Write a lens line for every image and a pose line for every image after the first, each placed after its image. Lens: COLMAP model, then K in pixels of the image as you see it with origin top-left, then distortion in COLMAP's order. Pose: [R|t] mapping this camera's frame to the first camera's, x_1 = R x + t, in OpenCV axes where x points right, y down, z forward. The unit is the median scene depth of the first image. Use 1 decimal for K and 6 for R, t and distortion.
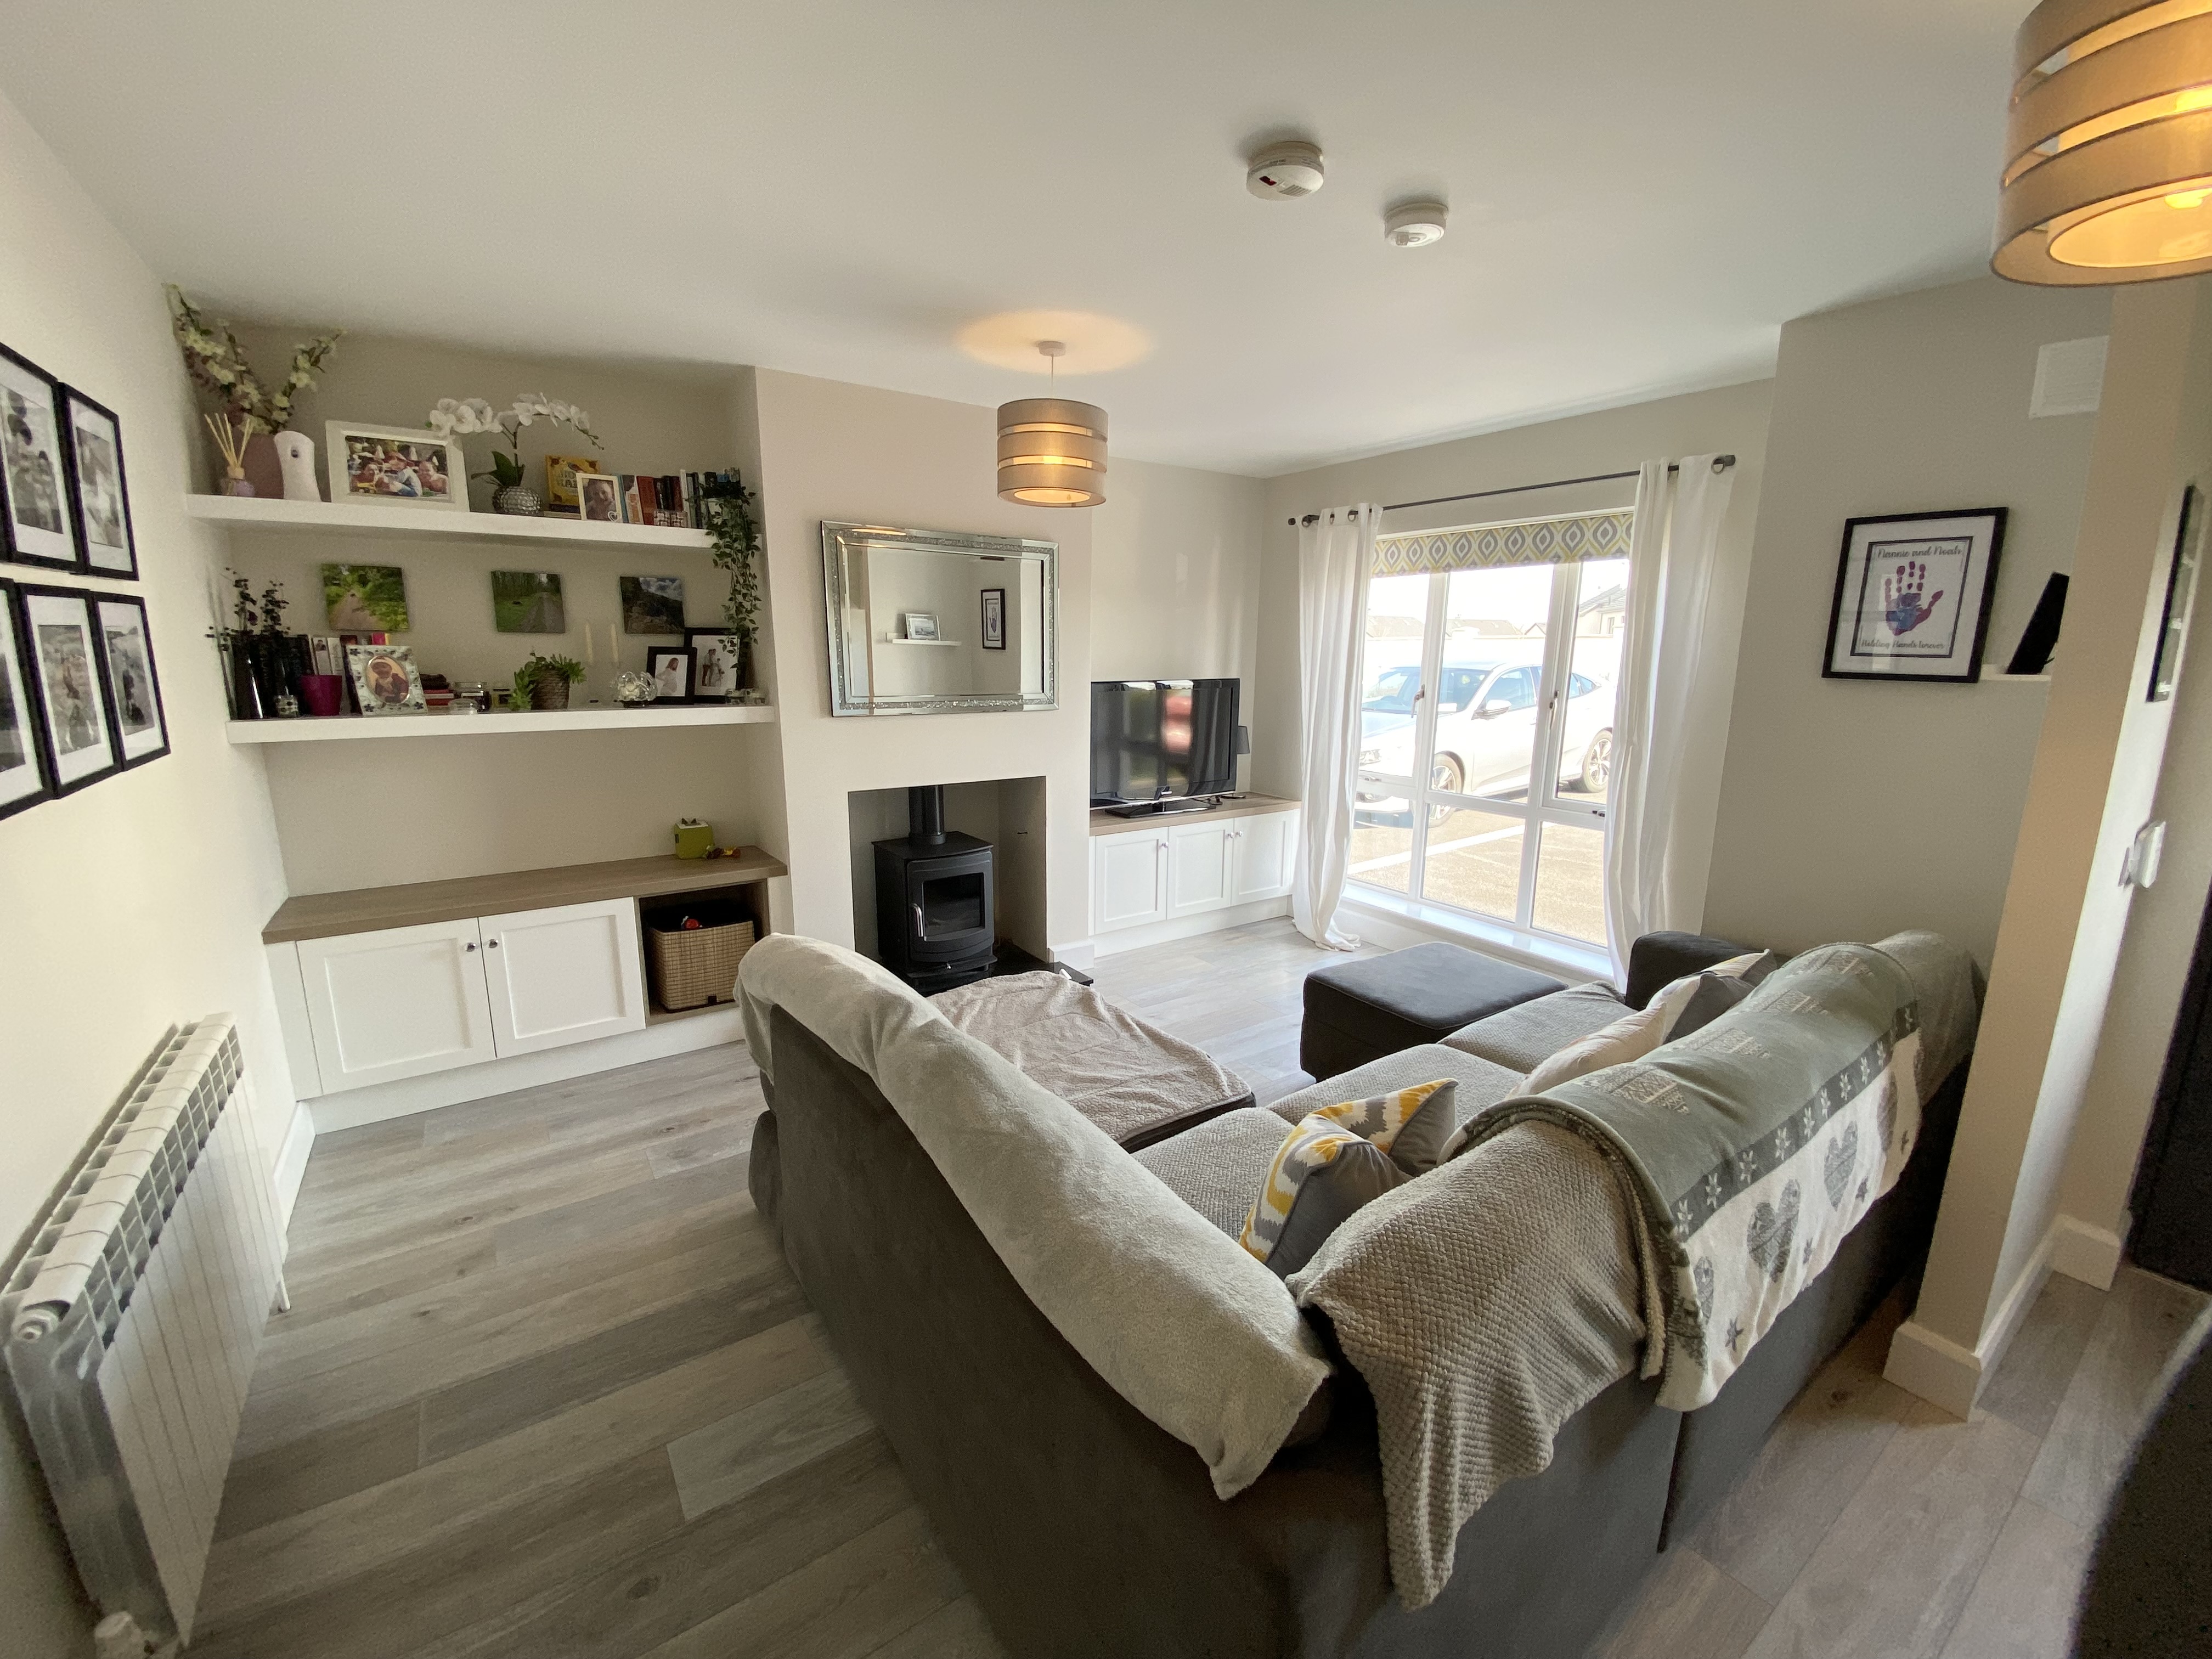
lens RADIAL K [[895.1, 0, 1110.7], [0, 895.1, 823.1], [0, 0, 1]] dist [-0.000351, -0.000022]
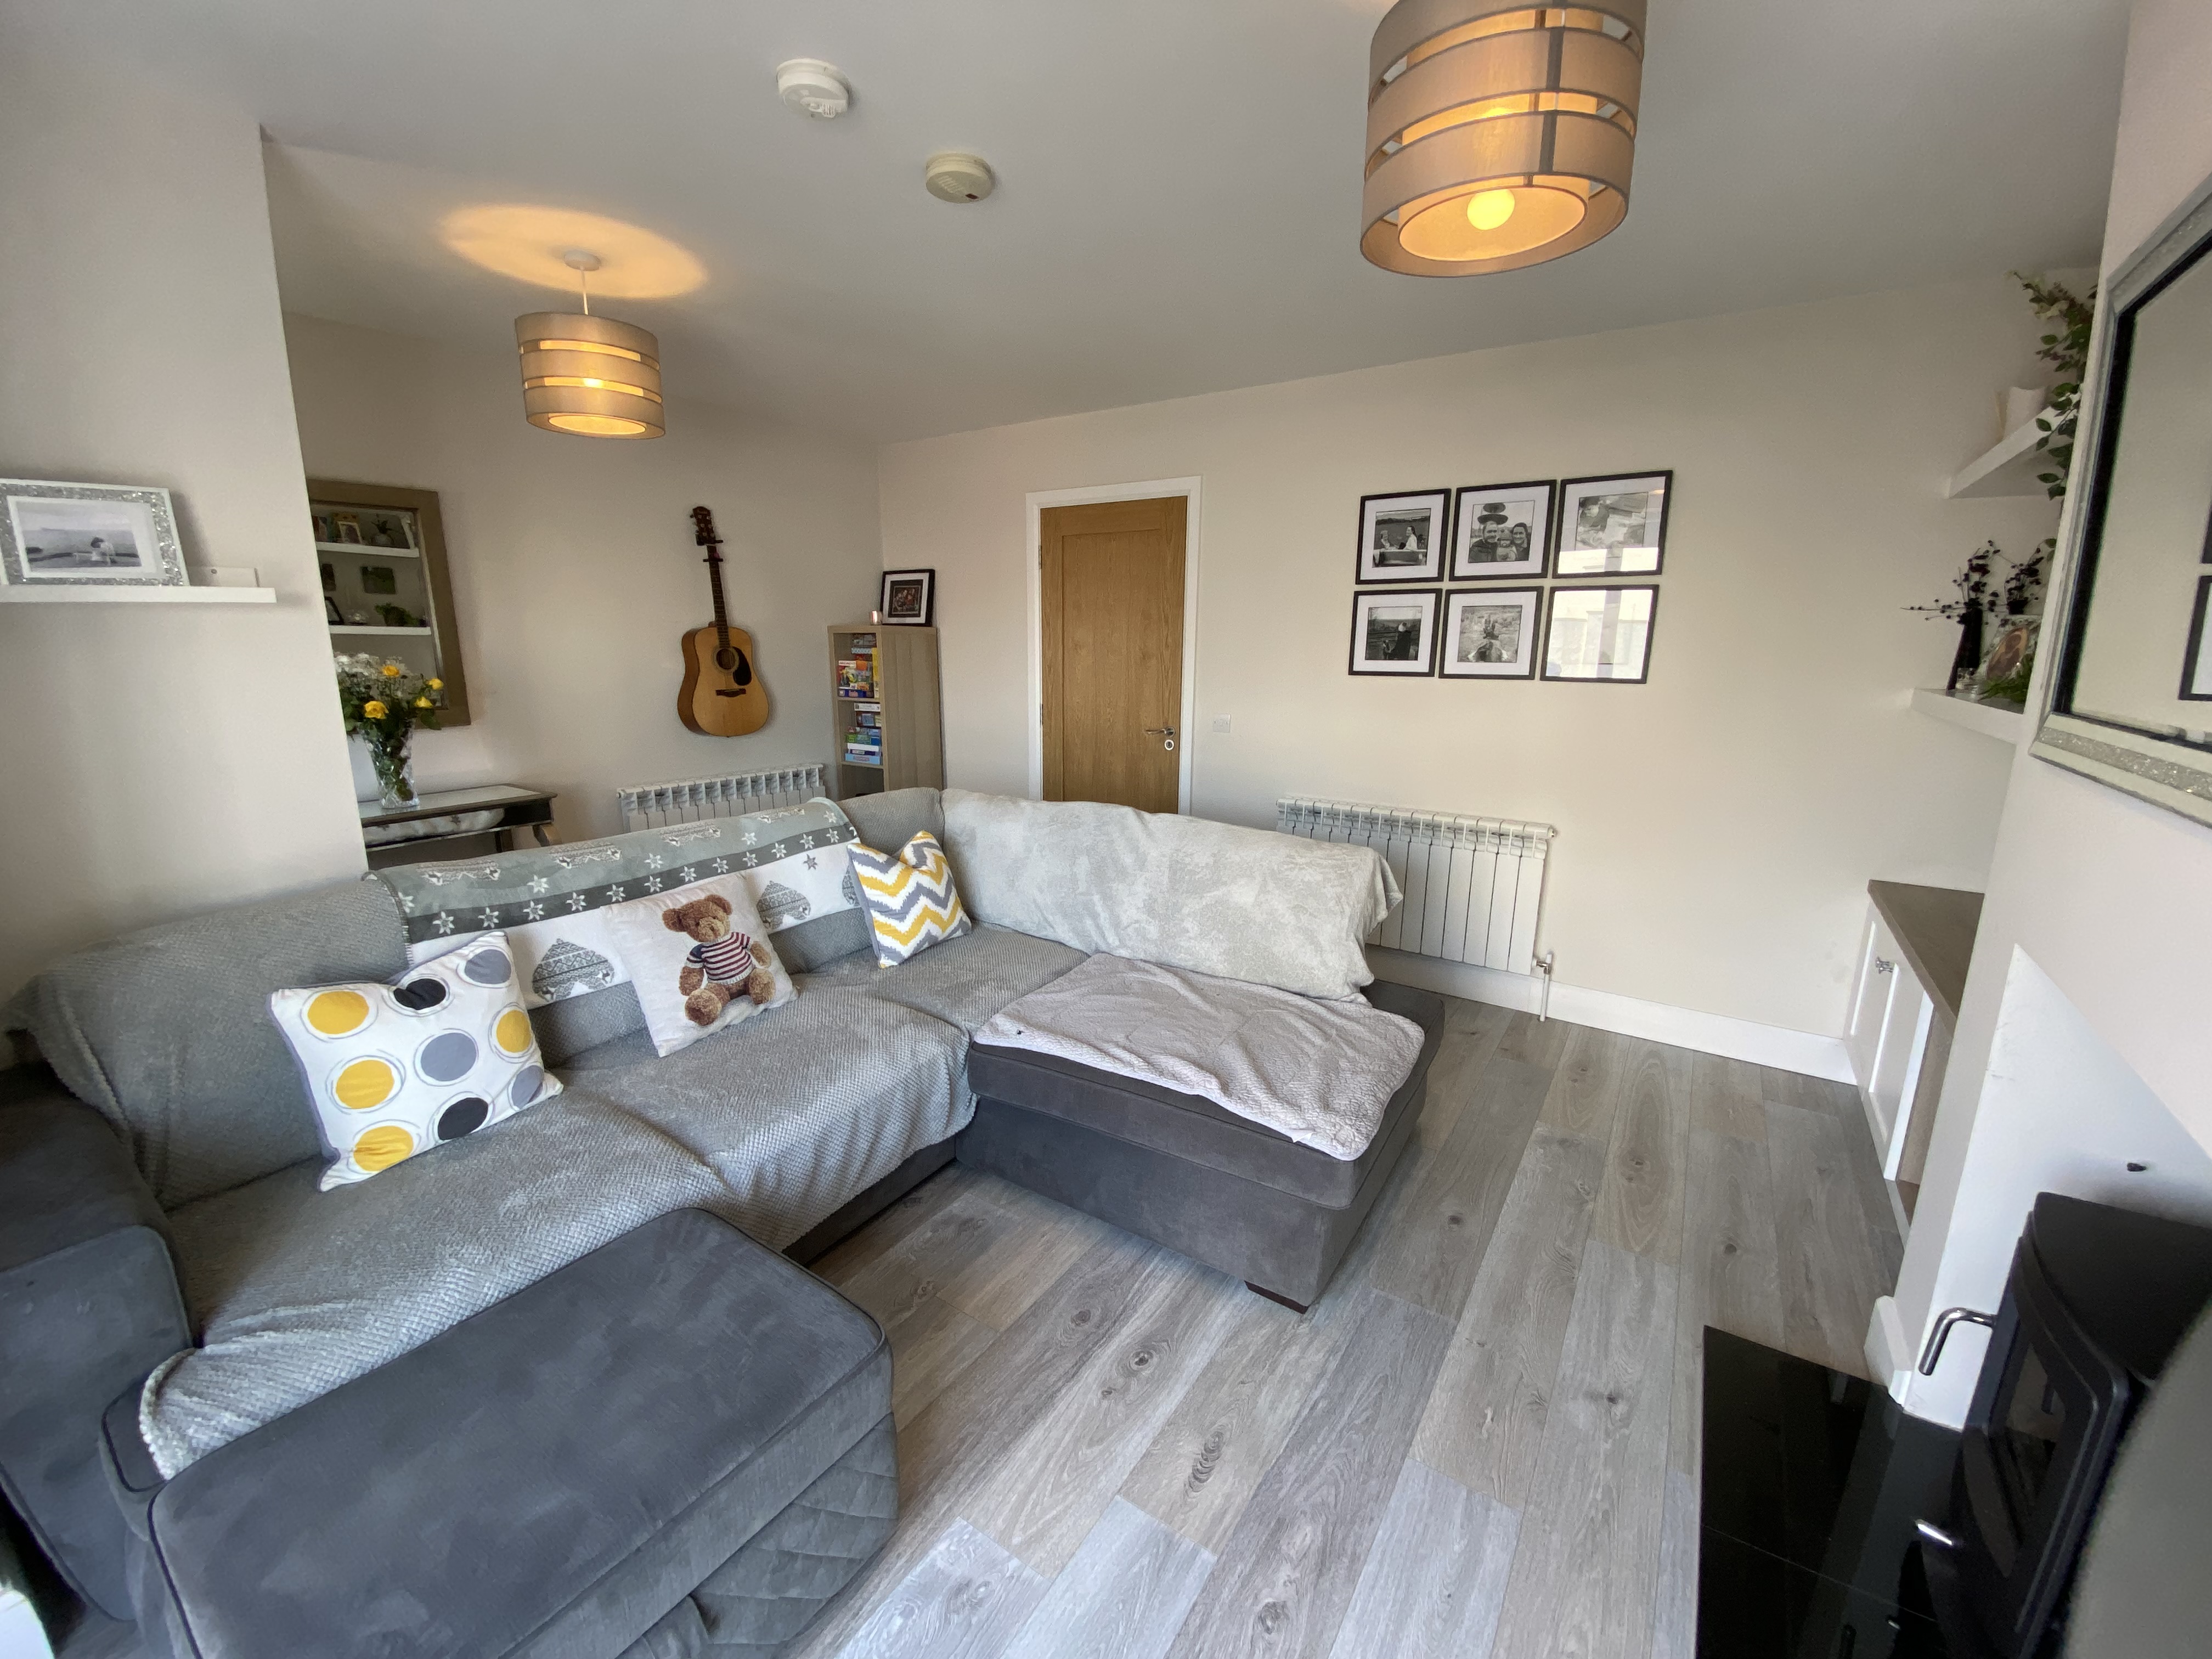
lens RADIAL K [[895.1, 0, 1099.8], [0, 895.1, 837.9], [0, 0, 1]] dist [-0.000351, -0.000022]
pose [[-0.935693, 0.058943, -0.347856, 0.307449], [-0.087506, 0.916368, 0.390657, -0.264096], [0.341791, 0.395974, -0.852281, 1.562993]]
